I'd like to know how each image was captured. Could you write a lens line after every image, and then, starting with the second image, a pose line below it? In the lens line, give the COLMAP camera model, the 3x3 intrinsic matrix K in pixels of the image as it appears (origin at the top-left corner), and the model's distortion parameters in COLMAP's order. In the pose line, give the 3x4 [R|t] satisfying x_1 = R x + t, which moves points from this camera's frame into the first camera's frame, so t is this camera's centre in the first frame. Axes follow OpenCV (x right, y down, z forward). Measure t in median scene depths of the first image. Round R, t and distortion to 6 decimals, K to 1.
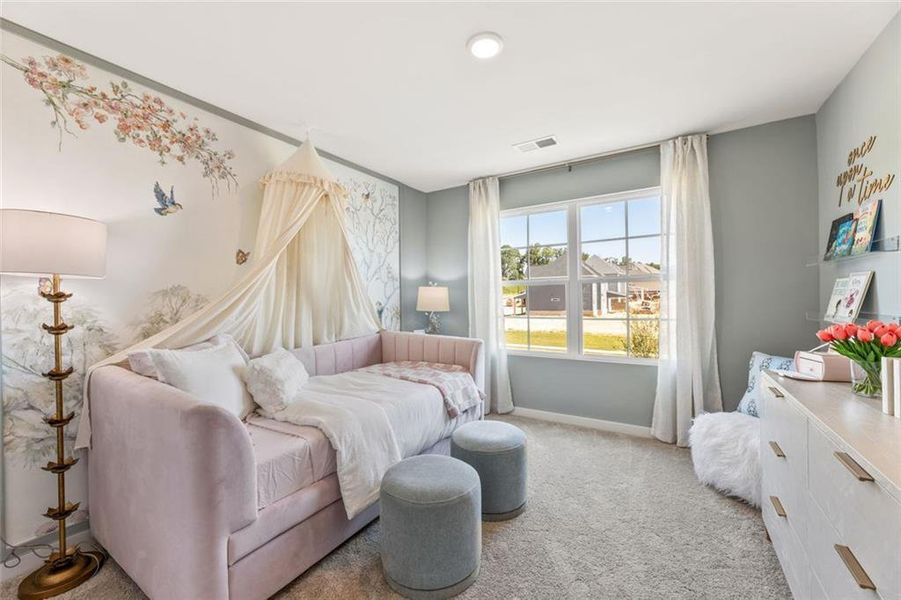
lens RADIAL K [[366.0, 0, 450.5], [0, 366.0, 300.0], [0, 0, 1]] dist [-0.000117, -0.000175]
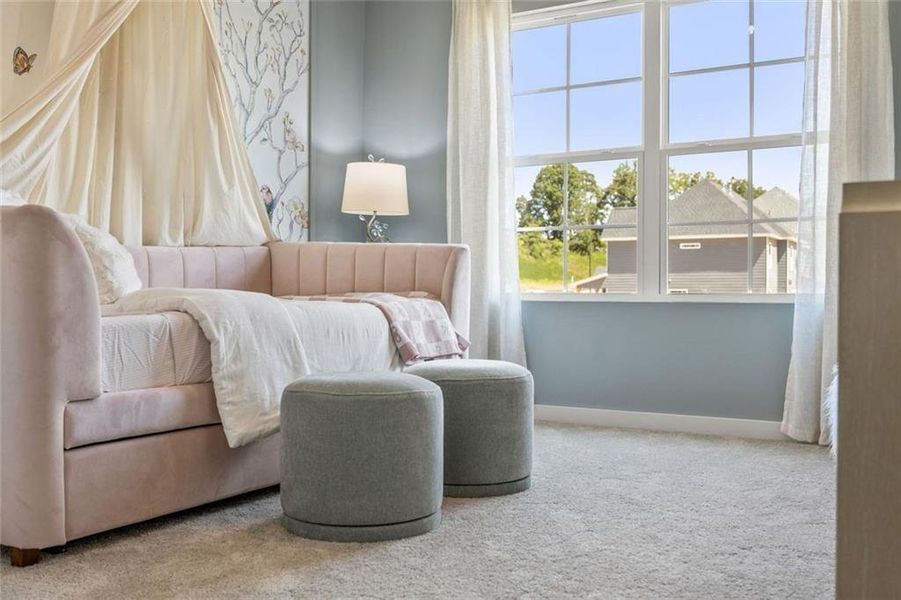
lens RADIAL K [[901.6, 0, 450.5], [0, 901.6, 300.0], [0, 0, 1]] dist [-0.014015, -0.008527]
pose [[0.999380, 0.017552, 0.030525, 0.026333], [-0.017911, 0.999773, 0.011511, 0.182136], [-0.030316, -0.012050, 0.999468, -0.307910]]
